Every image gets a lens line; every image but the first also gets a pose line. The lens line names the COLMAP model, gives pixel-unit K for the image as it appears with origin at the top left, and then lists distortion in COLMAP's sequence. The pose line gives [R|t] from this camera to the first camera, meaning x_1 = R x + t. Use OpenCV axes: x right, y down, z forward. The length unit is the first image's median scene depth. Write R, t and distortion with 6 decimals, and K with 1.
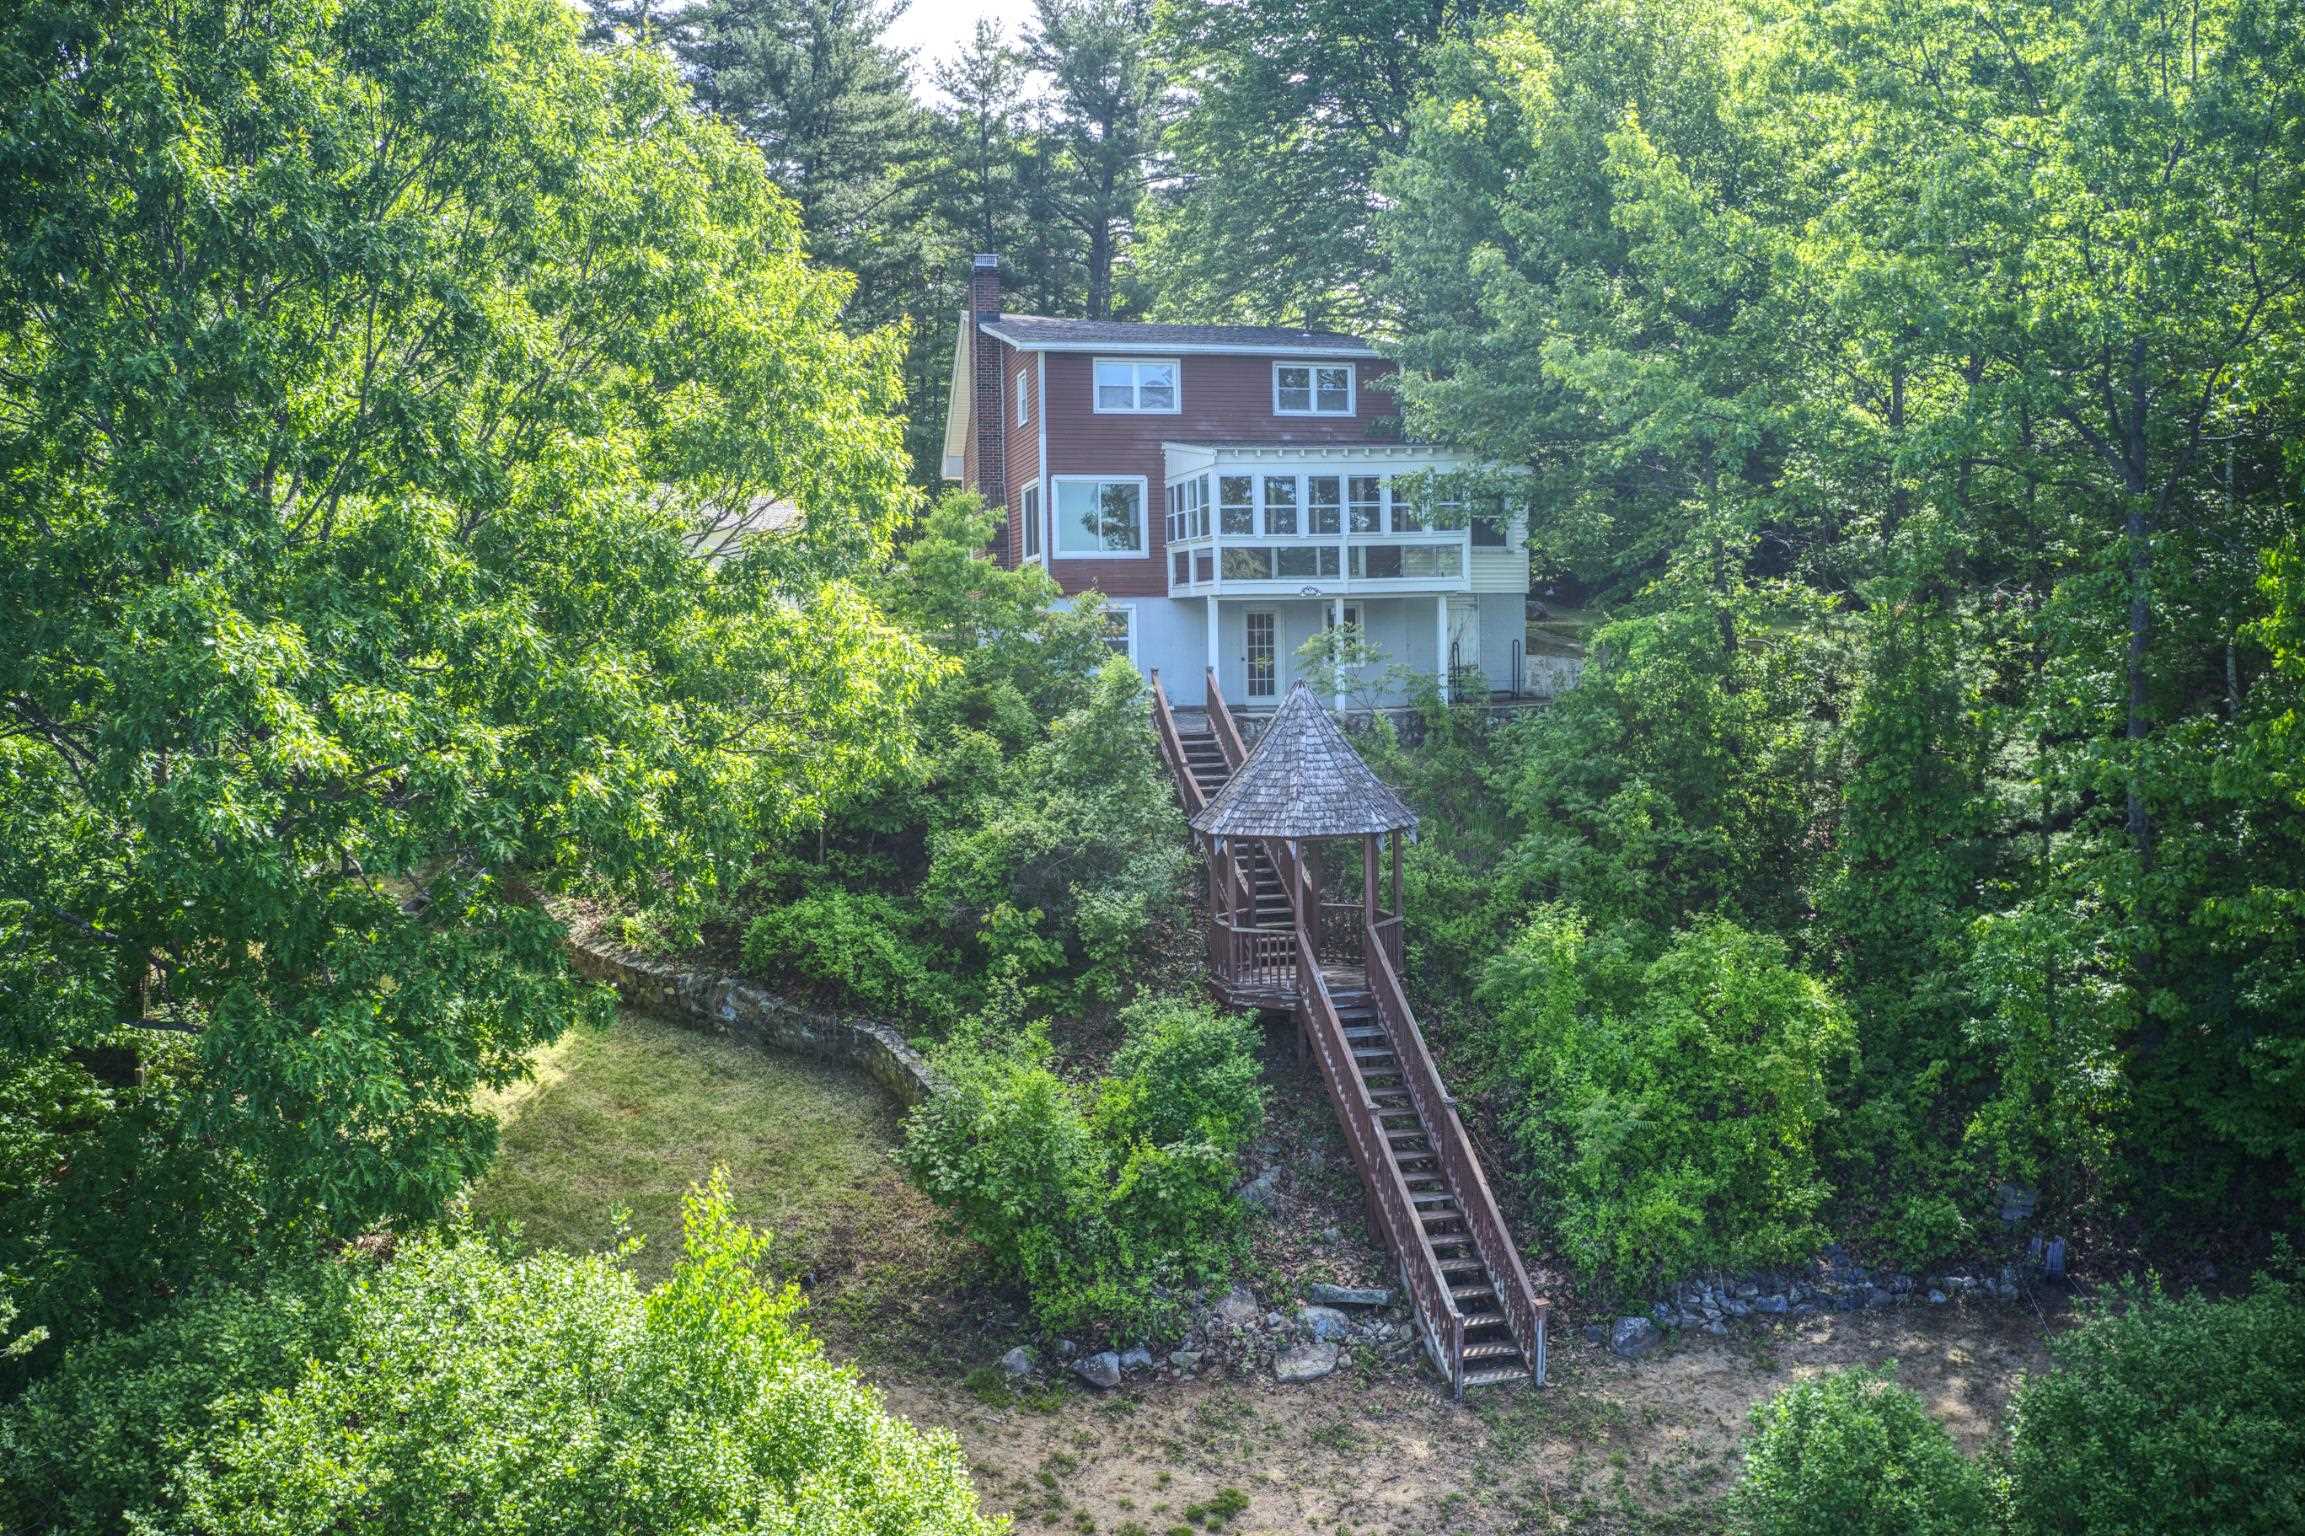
lens RADIAL K [[1839.8, 0, 1152.5], [0, 1839.8, 768.0], [0, 0, 1]] dist [-0.188283, 0.024326]
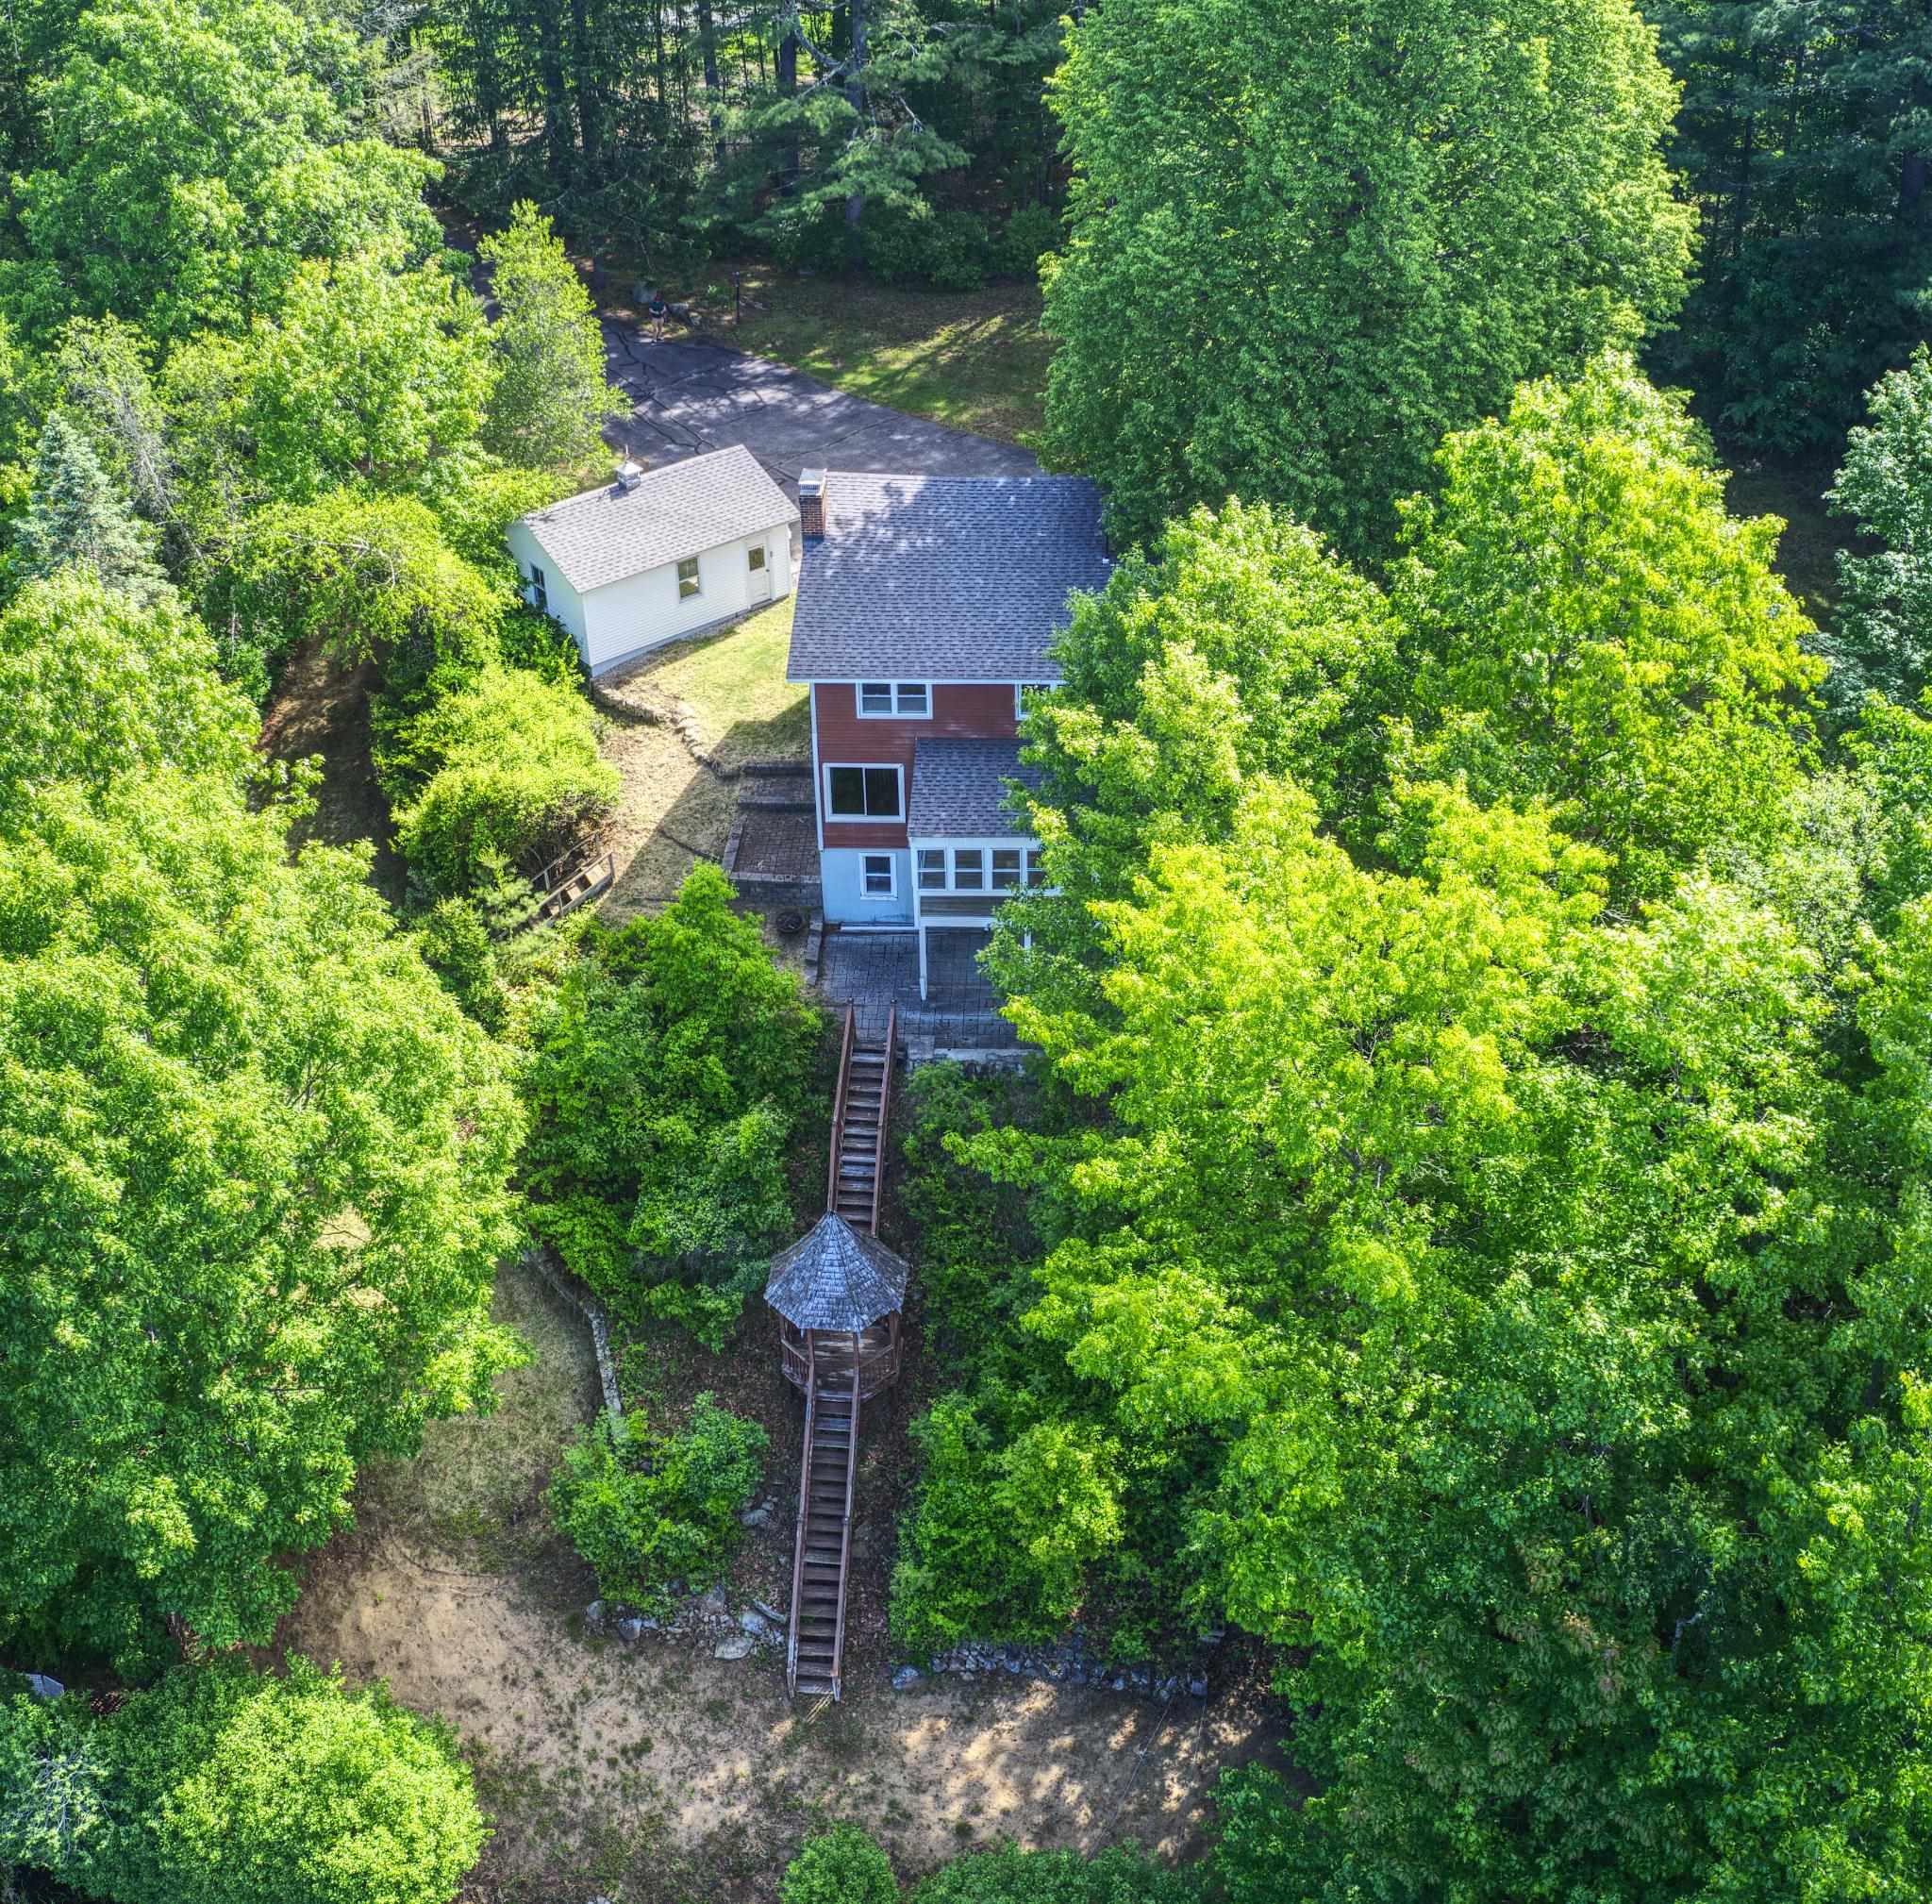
lens RADIAL K [[2271.4, 0, 904.8], [0, 2271.4, 955.3], [0, 0, 1]] dist [-0.183157, -0.001165]
pose [[0.949917, 0.173034, -0.260224, 0.620357], [-0.008851, 0.847276, 0.531079, -1.286849], [0.312376, -0.502178, 0.806374, -0.397294]]
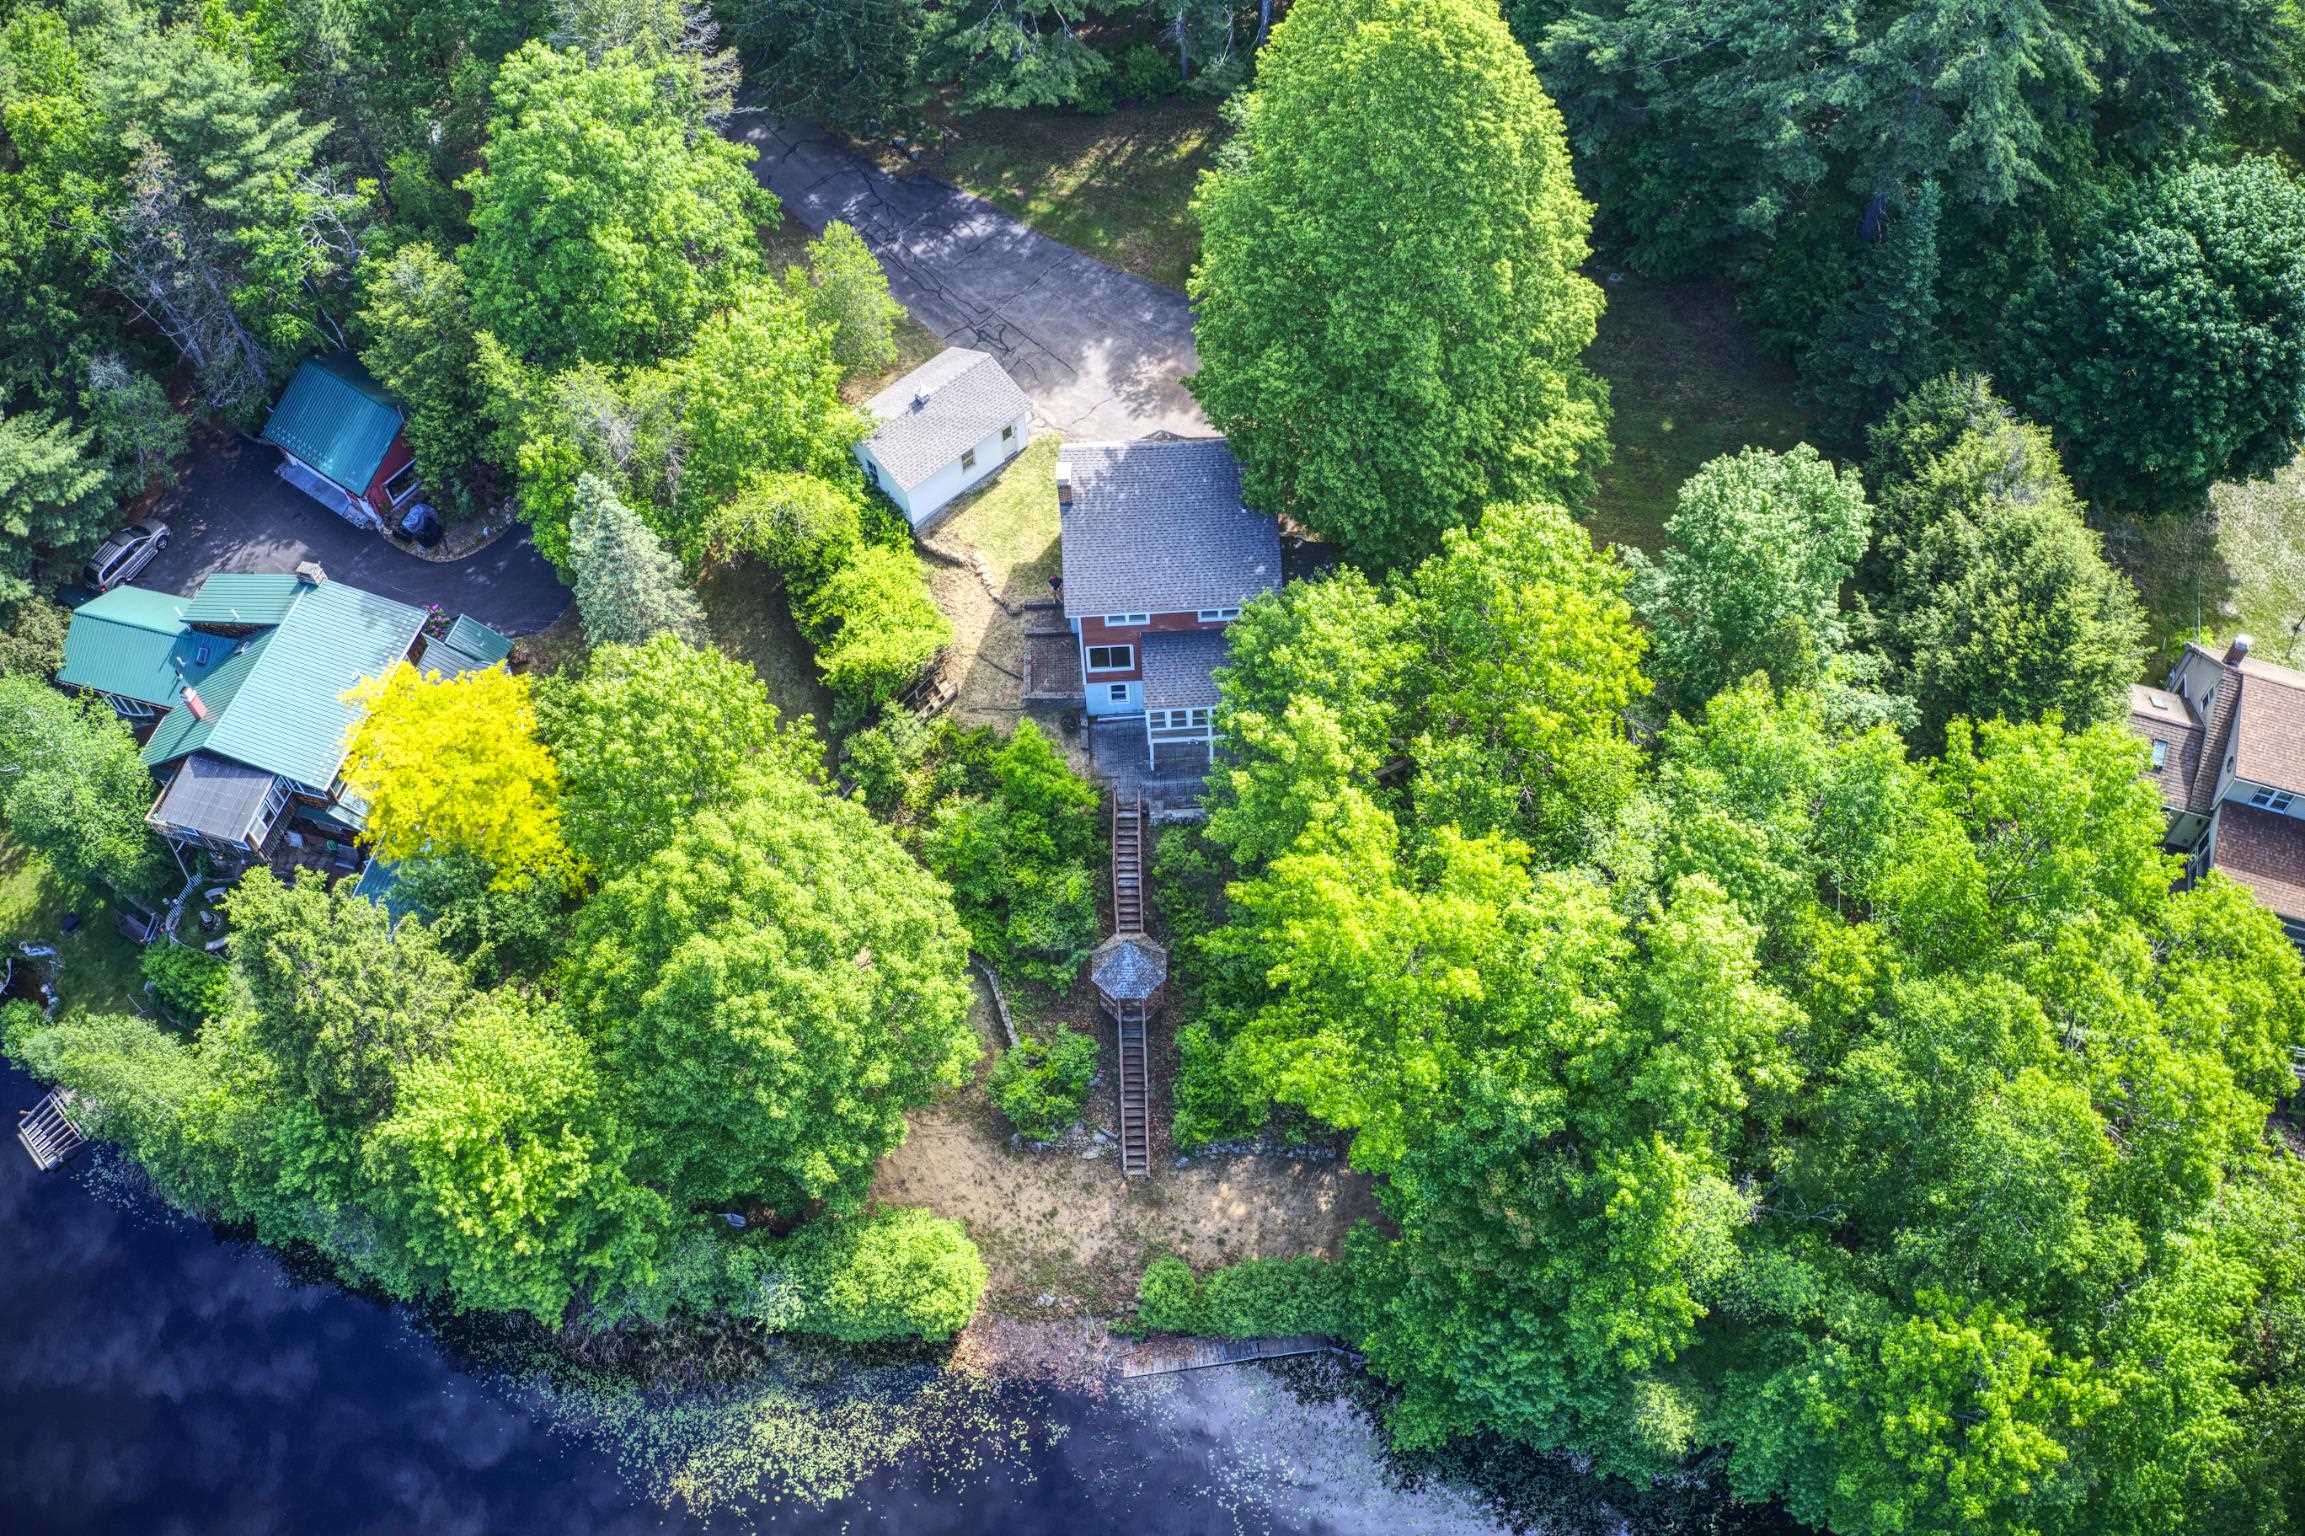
lens RADIAL K [[1839.8, 0, 1152.5], [0, 1839.8, 768.0], [0, 0, 1]] dist [-0.188283, 0.024326]
pose [[0.978542, 0.162082, -0.127217, 0.462388], [-0.003065, 0.628806, 0.777556, -2.556726], [0.206022, -0.760482, 0.615810, -0.562257]]
